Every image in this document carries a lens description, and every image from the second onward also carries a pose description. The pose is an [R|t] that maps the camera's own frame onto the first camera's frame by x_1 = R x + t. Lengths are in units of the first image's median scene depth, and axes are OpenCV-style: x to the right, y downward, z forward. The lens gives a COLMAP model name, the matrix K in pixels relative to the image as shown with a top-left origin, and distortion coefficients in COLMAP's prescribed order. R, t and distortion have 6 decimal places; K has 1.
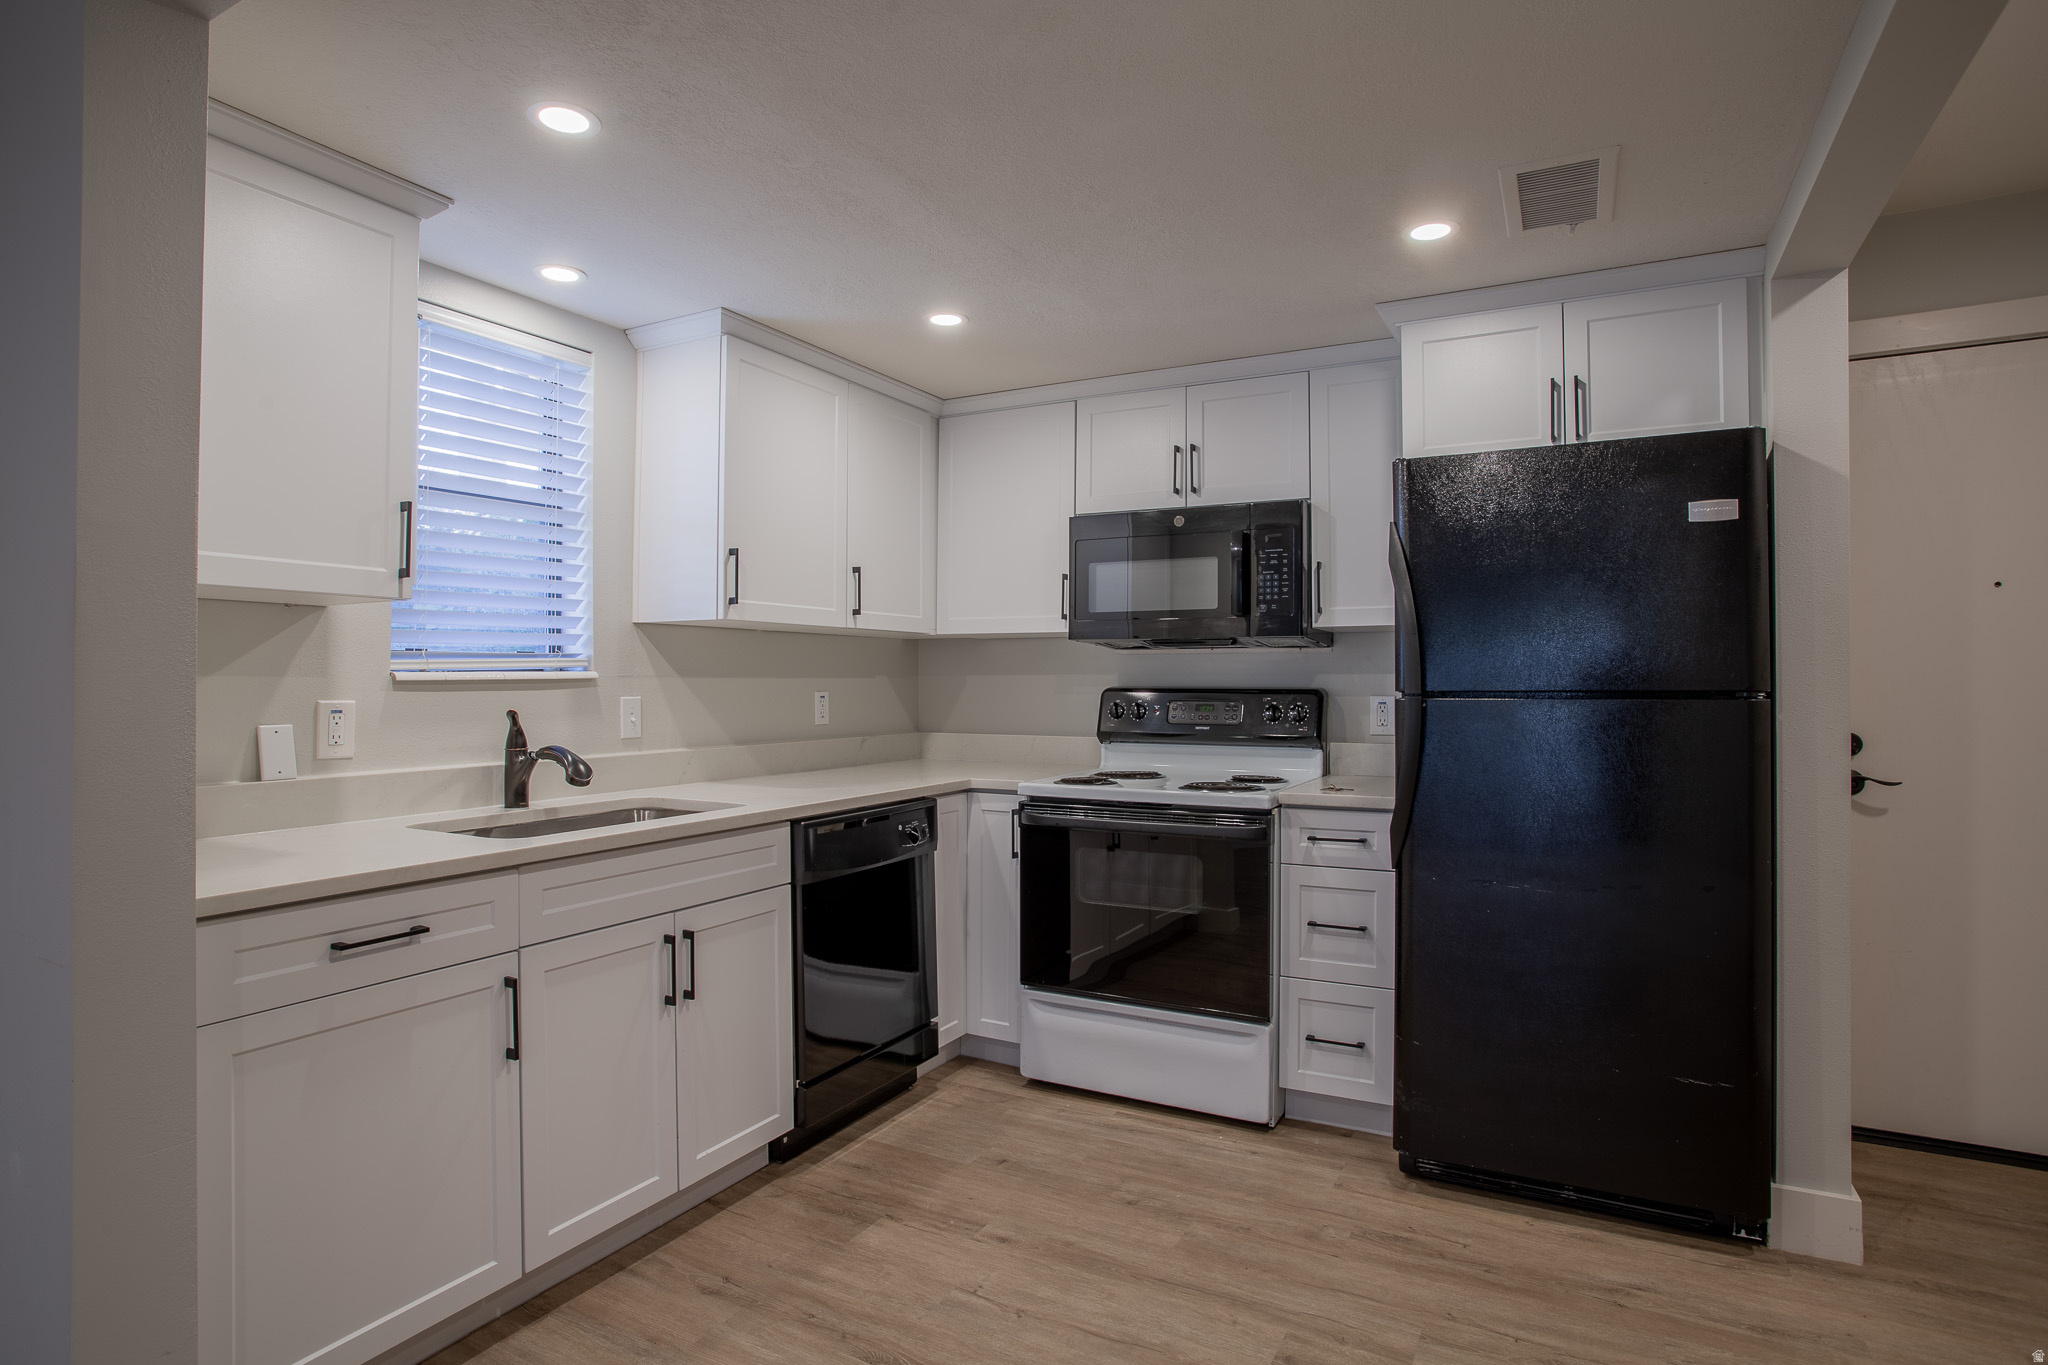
lens RADIAL K [[1057.5, 0, 1016.7], [0, 1057.5, 674.5], [0, 0, 1]] dist [-0.076126, 0.033791]
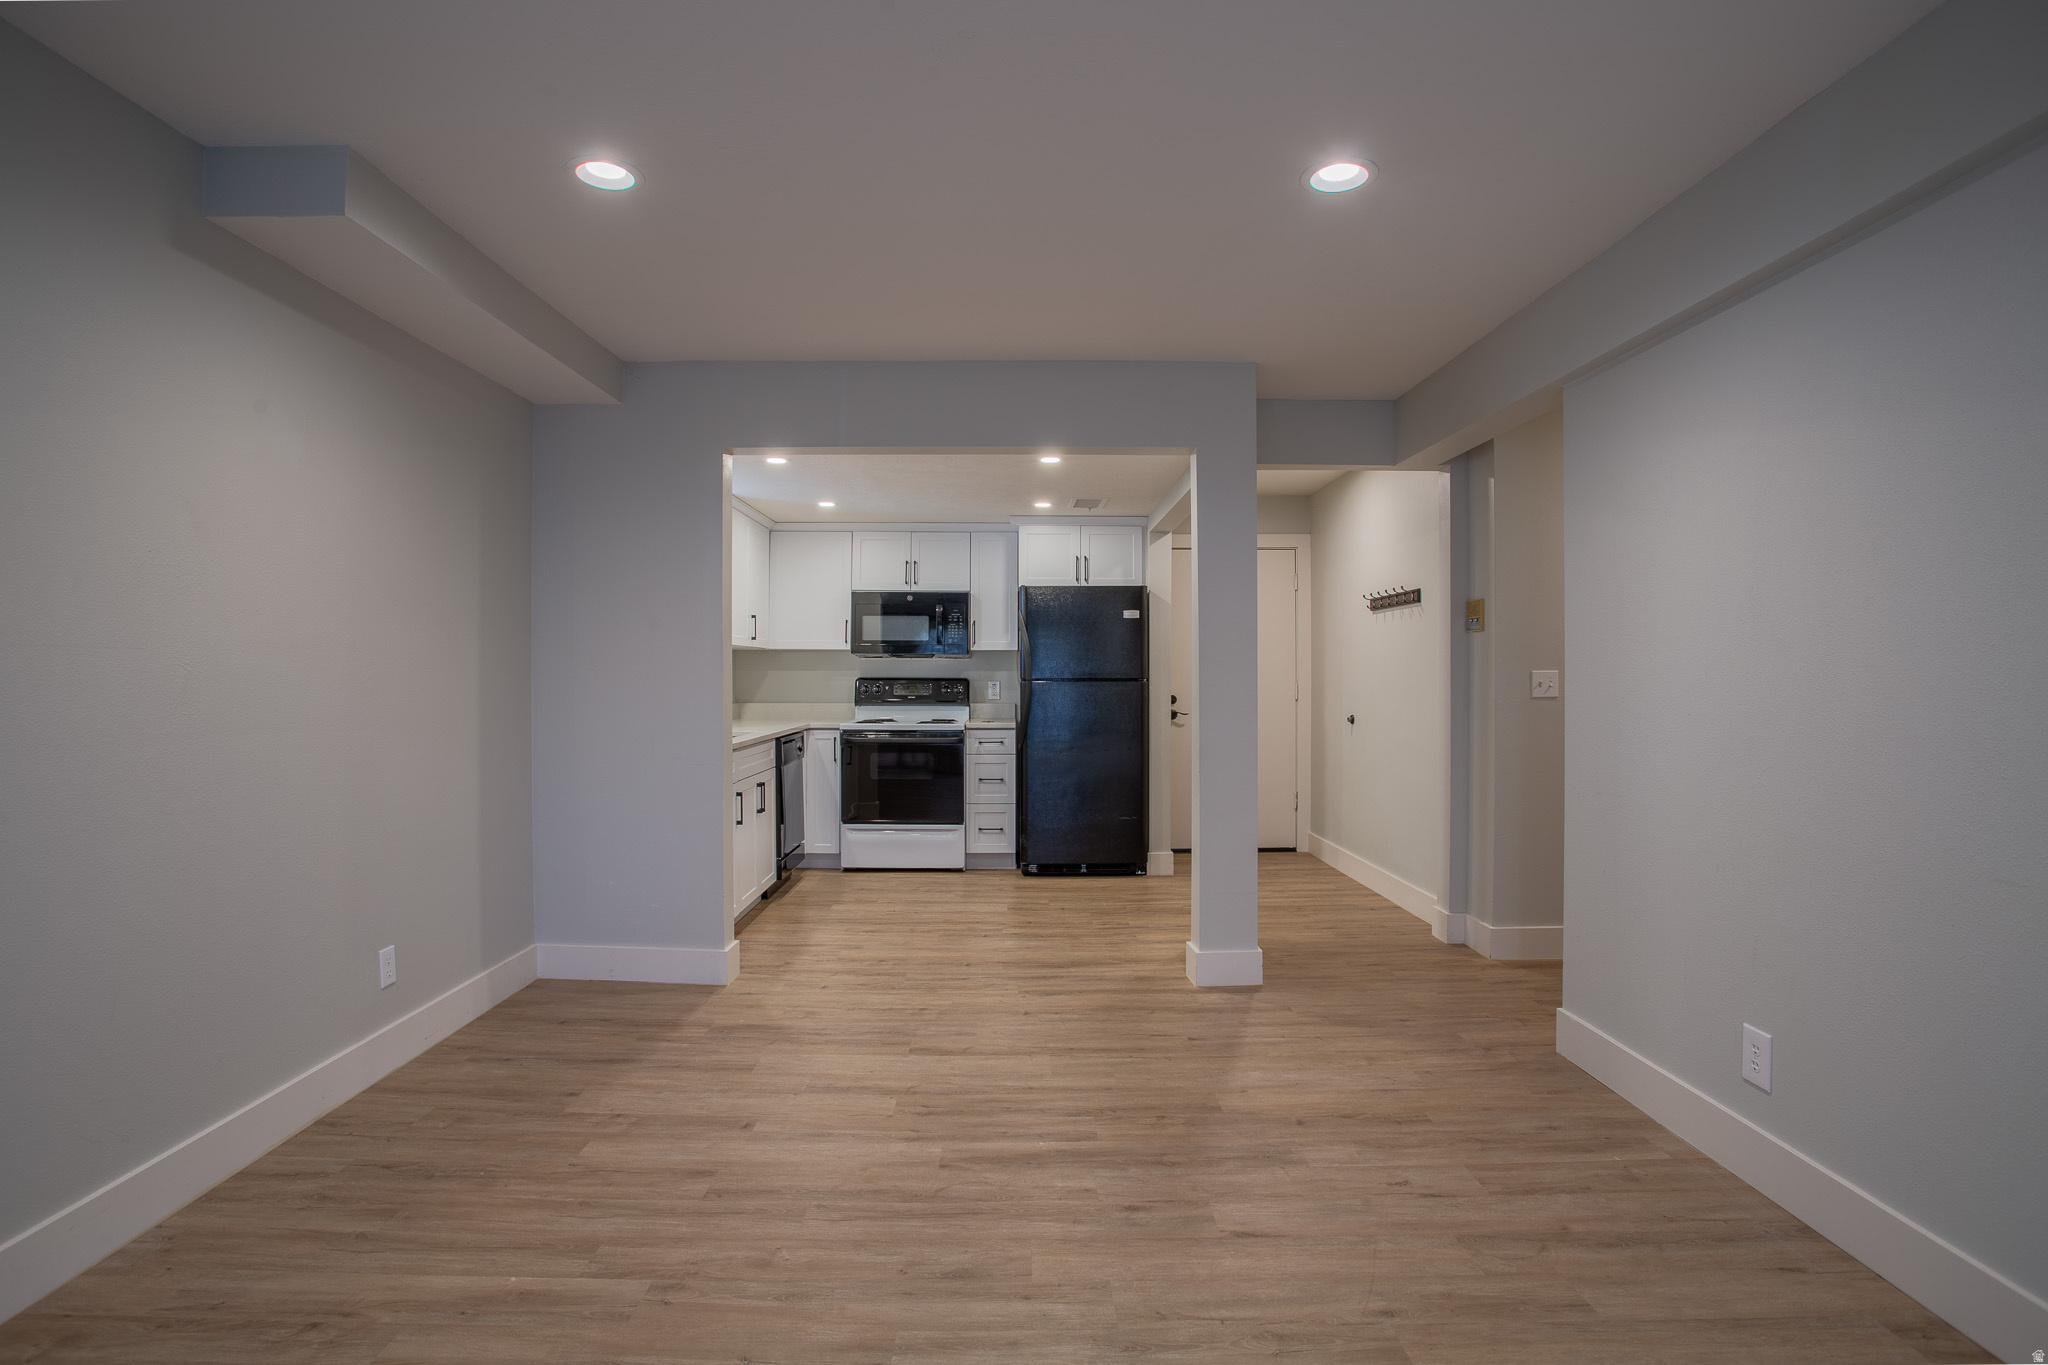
lens RADIAL K [[1005.4, 0, 1017.9], [0, 1005.4, 670.5], [0, 0, 1]] dist [-0.080022, 0.039273]
pose [[0.868708, 0.005737, 0.495291, -0.754944], [-0.007676, 0.999969, 0.001881, -0.008301], [-0.495264, -0.005436, 0.868725, -0.980849]]
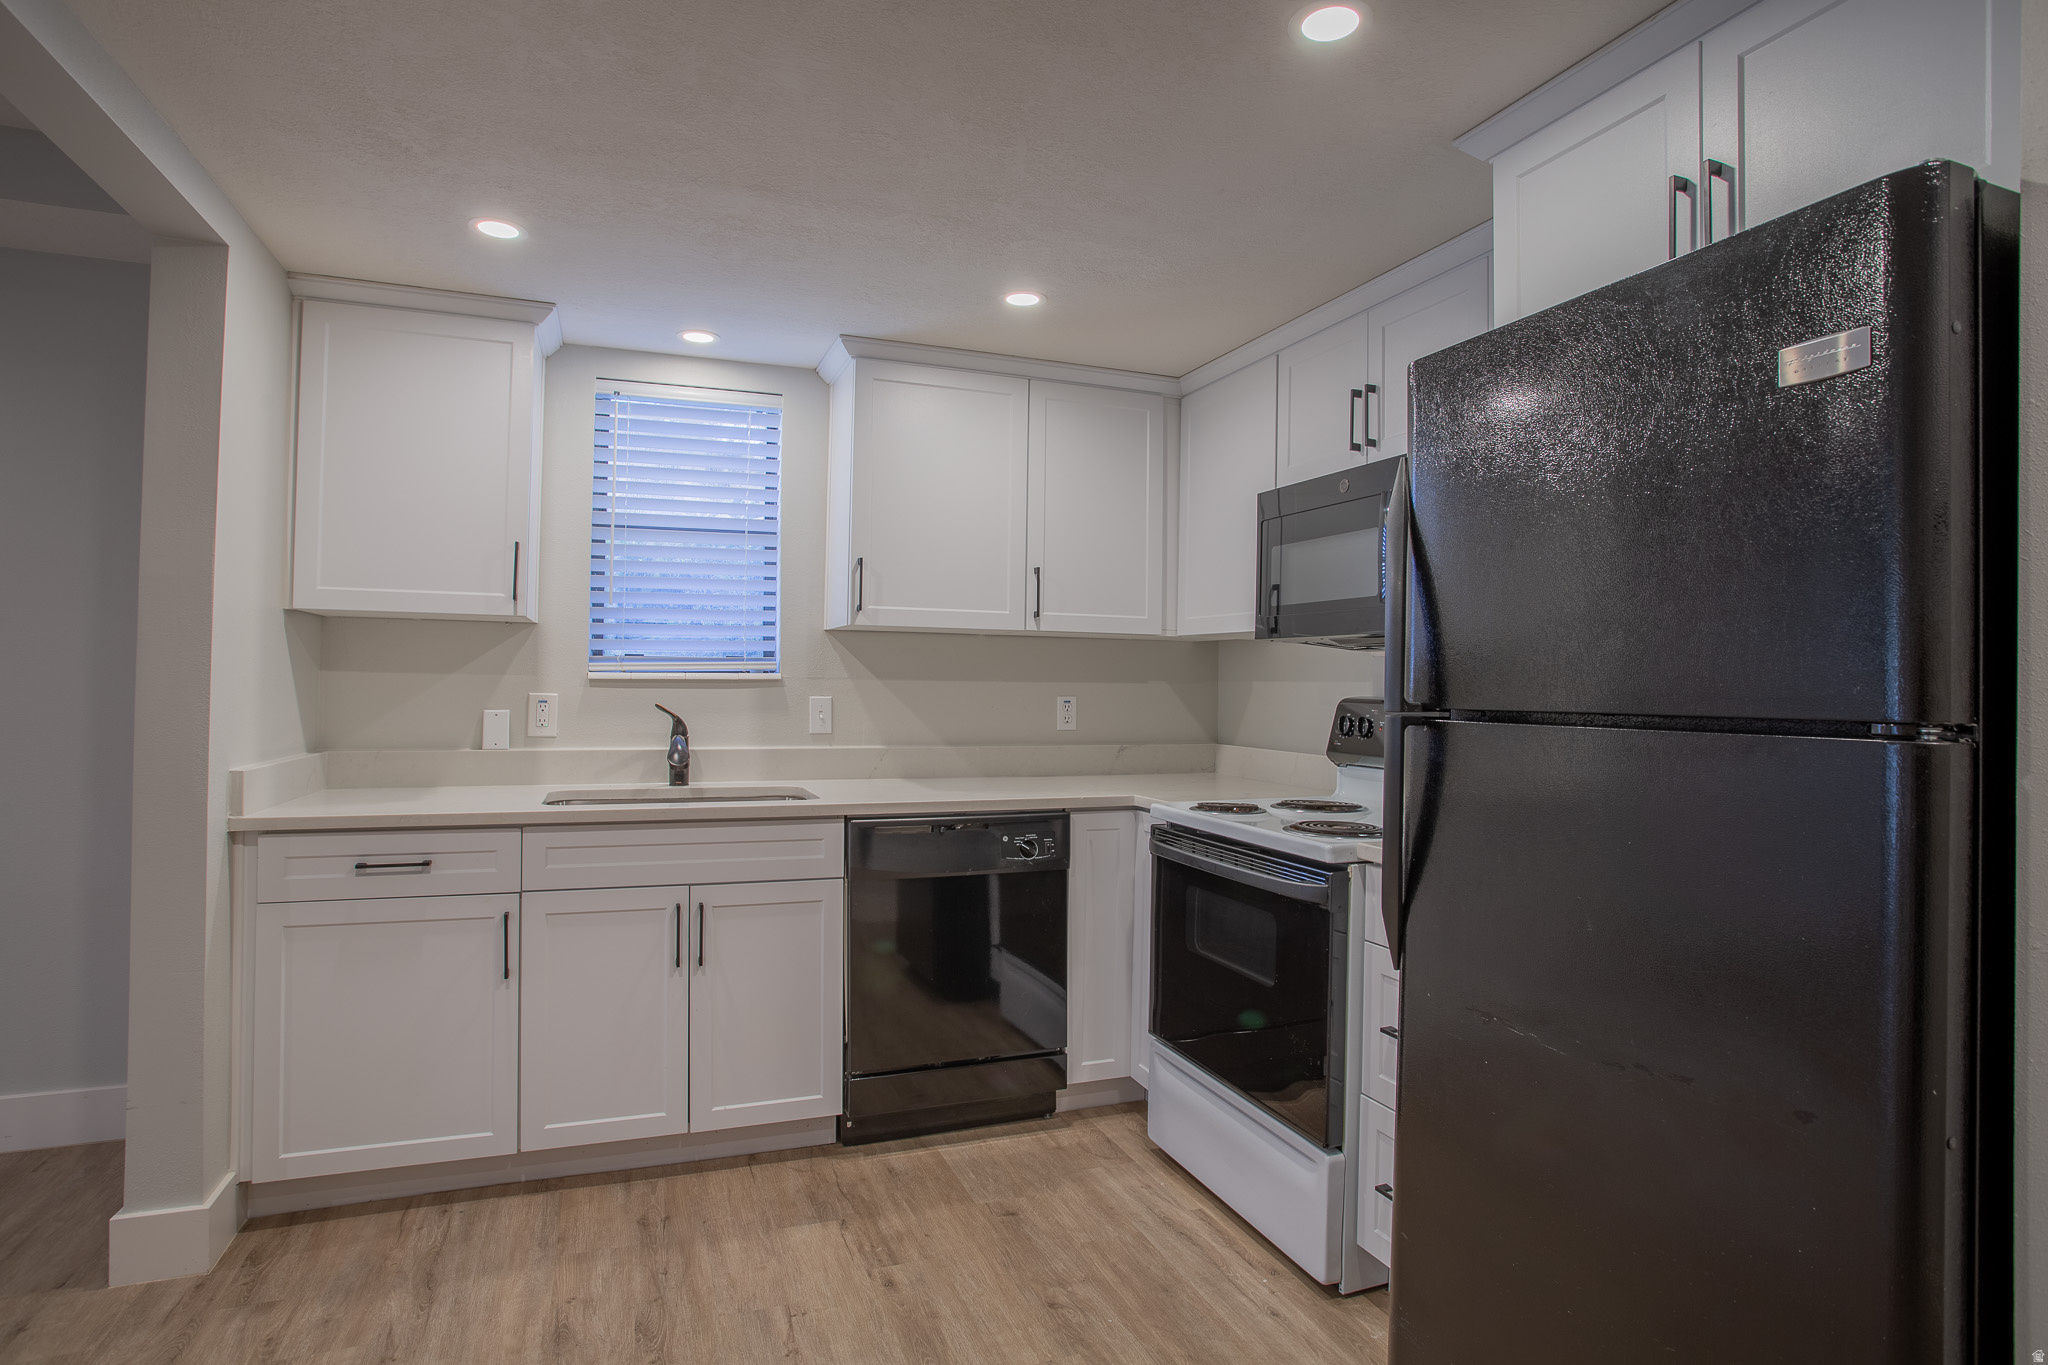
lens RADIAL K [[1057.5, 0, 1016.7], [0, 1057.5, 674.5], [0, 0, 1]] dist [-0.076126, 0.033791]
pose [[0.764334, 0.005950, -0.644793, 0.543351], [-0.009869, 0.999948, -0.002472, -0.001530], [0.644745, 0.008253, 0.764353, 0.290629]]
